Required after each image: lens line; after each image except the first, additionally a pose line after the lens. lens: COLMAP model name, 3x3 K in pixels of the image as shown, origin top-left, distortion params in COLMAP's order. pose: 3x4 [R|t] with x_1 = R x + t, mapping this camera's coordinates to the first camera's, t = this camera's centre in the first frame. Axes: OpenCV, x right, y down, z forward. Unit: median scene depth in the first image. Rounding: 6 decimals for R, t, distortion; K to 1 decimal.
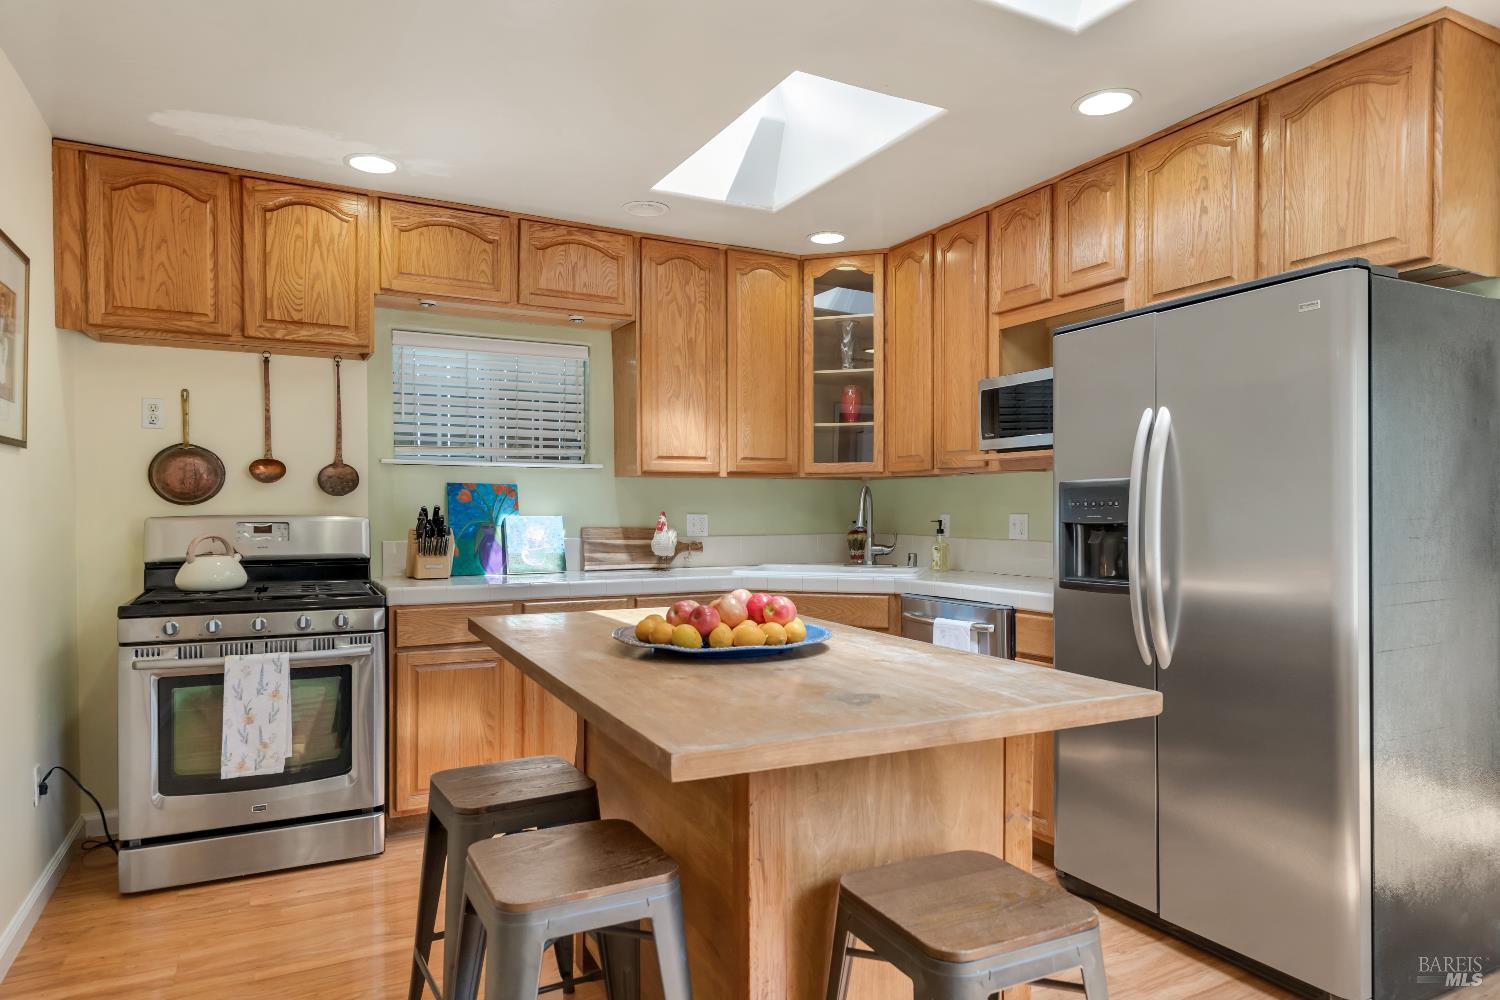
lens RADIAL K [[914.6, 0, 757.4], [0, 914.6, 523.4], [0, 0, 1]] dist [0.011939, -0.002673]
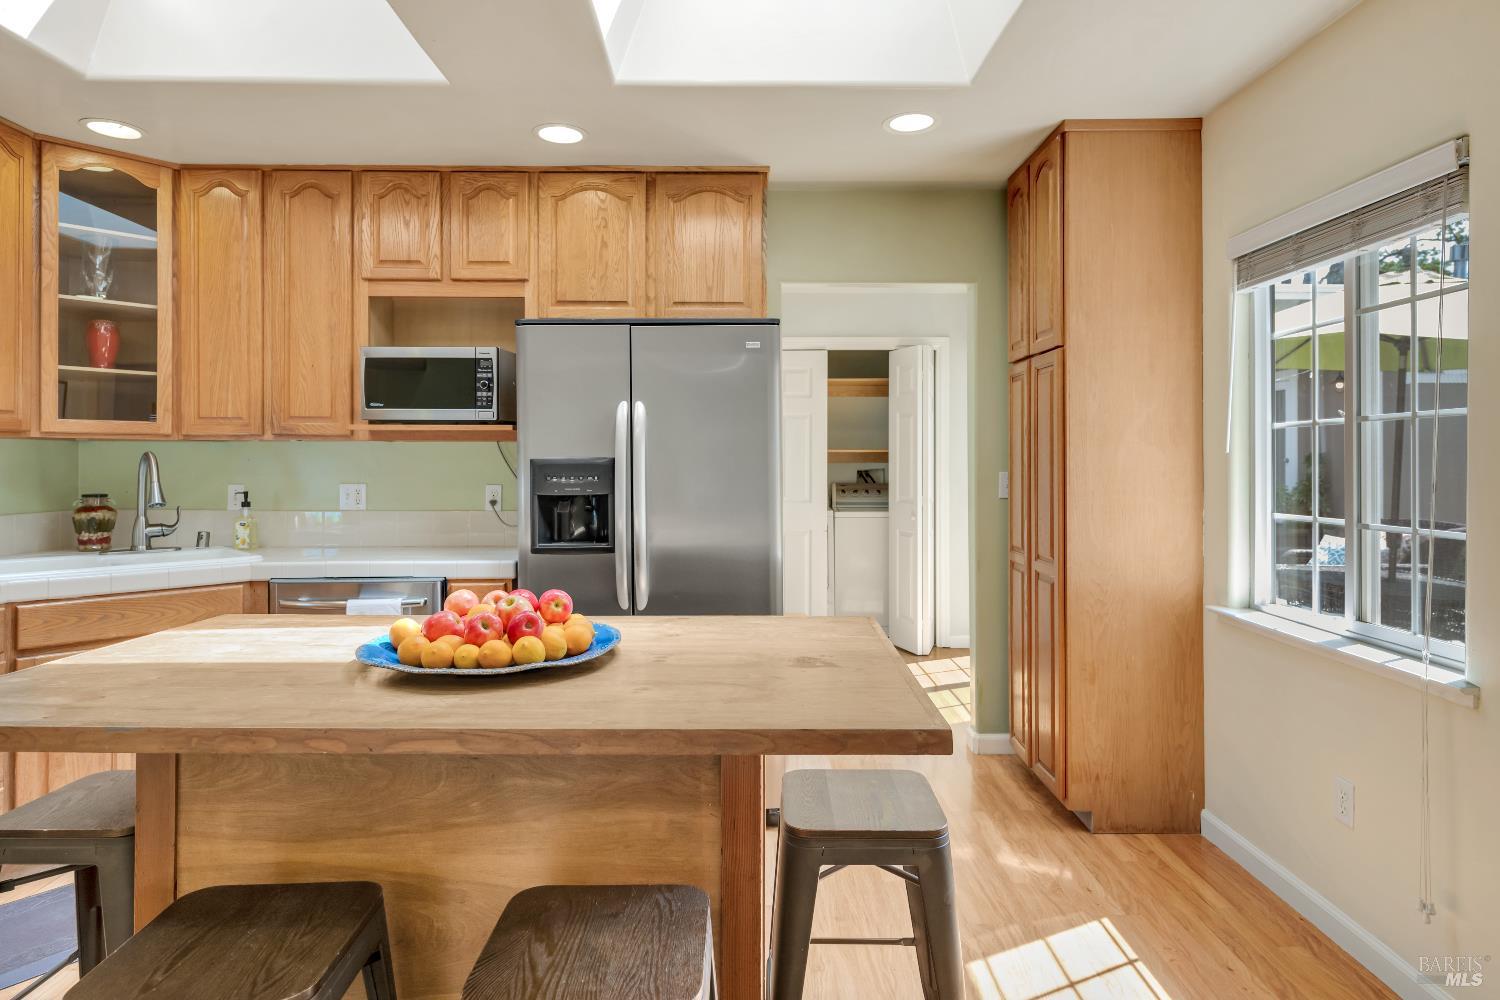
lens RADIAL K [[849.2, 0, 757.2], [0, 849.2, 460.6], [0, 0, 1]] dist [0.013625, -0.002419]
pose [[0.457407, 0.004523, 0.889246, -0.375406], [0.012634, 0.999853, -0.011584, -0.021929], [-0.889168, 0.016533, 0.457283, 0.232613]]
